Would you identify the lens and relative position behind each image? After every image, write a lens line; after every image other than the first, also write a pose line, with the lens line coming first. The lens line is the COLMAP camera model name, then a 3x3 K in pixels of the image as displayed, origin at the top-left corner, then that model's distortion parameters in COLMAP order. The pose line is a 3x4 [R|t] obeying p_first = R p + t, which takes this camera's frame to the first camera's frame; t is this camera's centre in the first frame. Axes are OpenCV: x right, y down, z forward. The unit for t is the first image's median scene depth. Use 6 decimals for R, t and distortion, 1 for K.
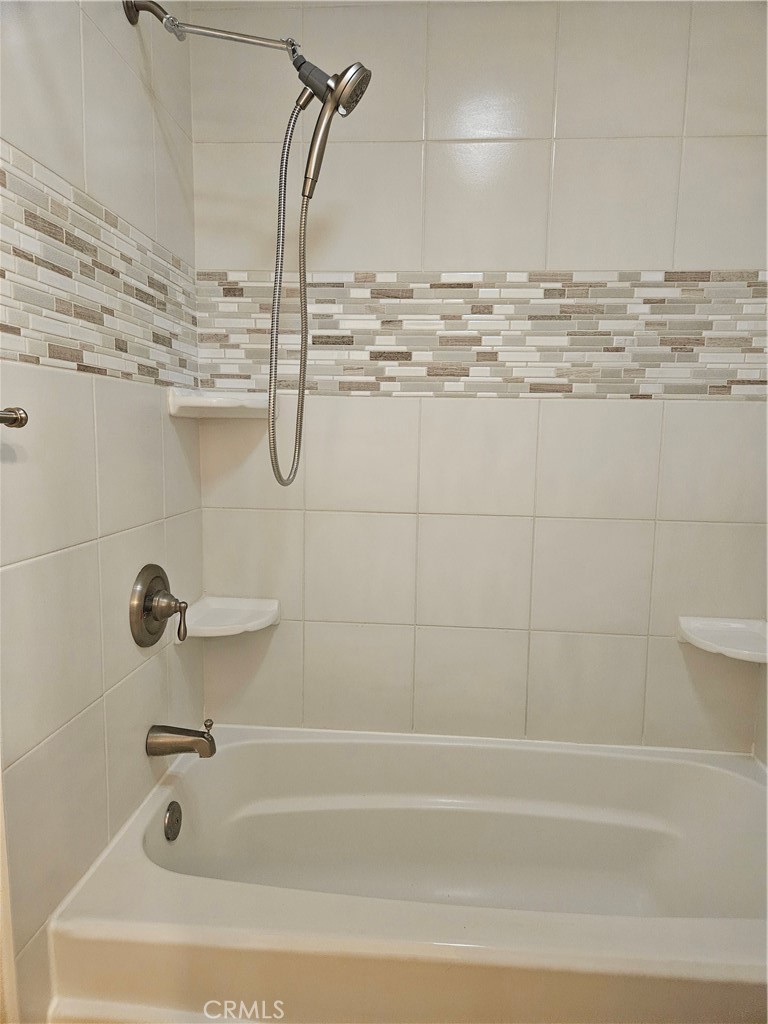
lens RADIAL K [[696.4, 0, 389.4], [0, 696.4, 517.3], [0, 0, 1]] dist [0.044624, -0.002022]
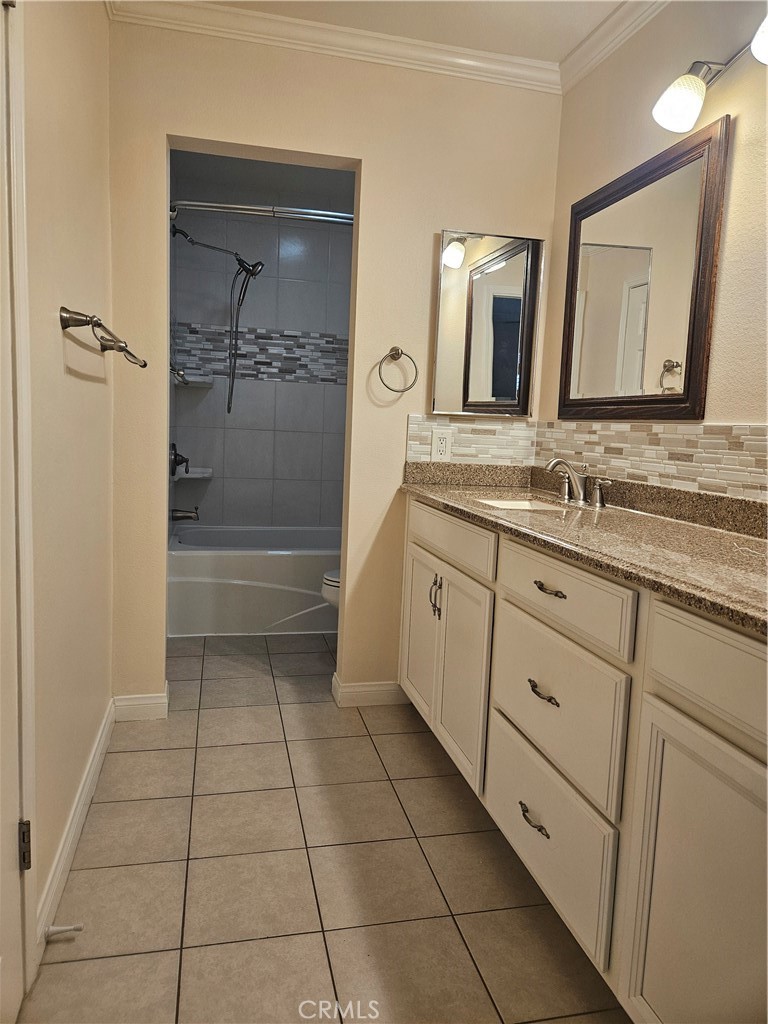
lens RADIAL K [[696.4, 0, 384.9], [0, 696.4, 504.9], [0, 0, 1]] dist [0.044624, -0.002022]
pose [[0.953295, -0.009900, 0.301878, -0.328118], [0.011116, 0.999936, -0.002309, 0.263573], [-0.301836, 0.005556, 0.953344, -1.403376]]
